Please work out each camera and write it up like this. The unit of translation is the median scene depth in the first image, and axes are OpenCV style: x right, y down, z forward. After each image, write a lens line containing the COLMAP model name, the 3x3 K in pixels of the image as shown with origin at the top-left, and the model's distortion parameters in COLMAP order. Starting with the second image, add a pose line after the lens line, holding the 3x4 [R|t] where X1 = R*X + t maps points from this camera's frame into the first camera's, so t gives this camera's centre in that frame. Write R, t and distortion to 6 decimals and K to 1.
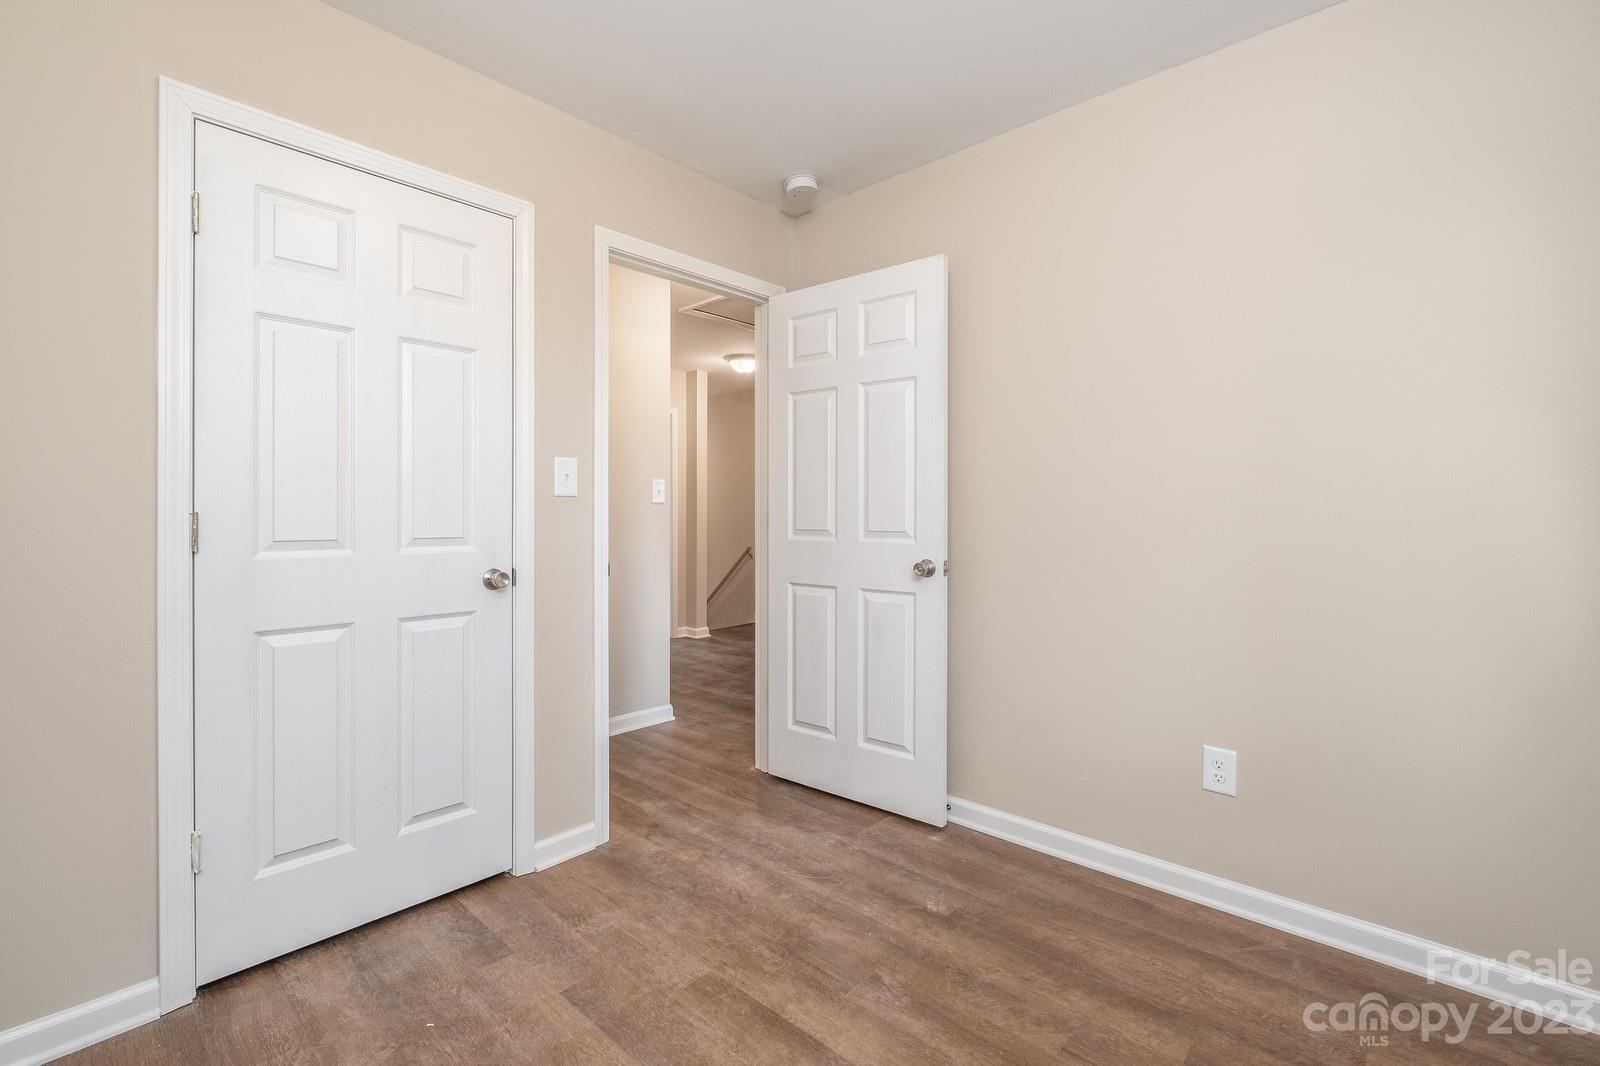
lens RADIAL K [[721.6, 0, 808.8], [0, 721.6, 519.9], [0, 0, 1]] dist [0.010978, -0.000122]
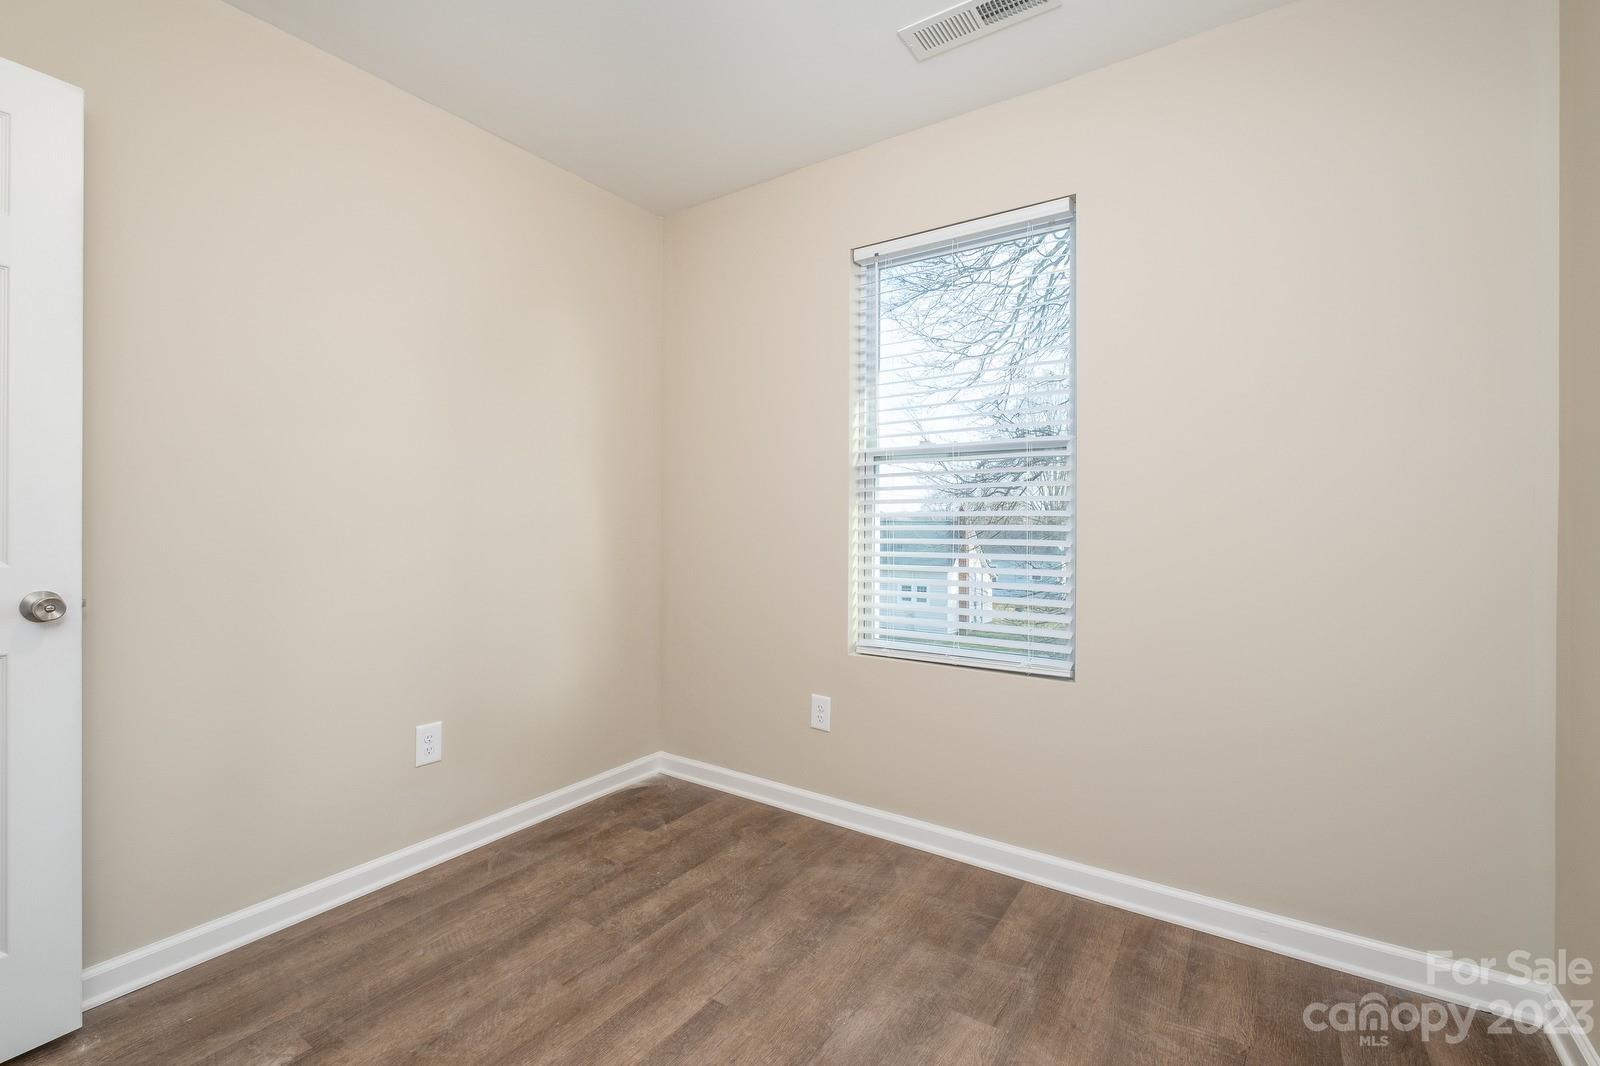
lens RADIAL K [[703.5, 0, 793.8], [0, 703.5, 522.8], [0, 0, 1]] dist [-0.000972, -0.000743]
pose [[-0.130355, -0.007531, 0.991439, -0.586308], [0.006451, 0.999944, 0.008444, -0.001542], [-0.991446, 0.007496, -0.130299, 0.584615]]
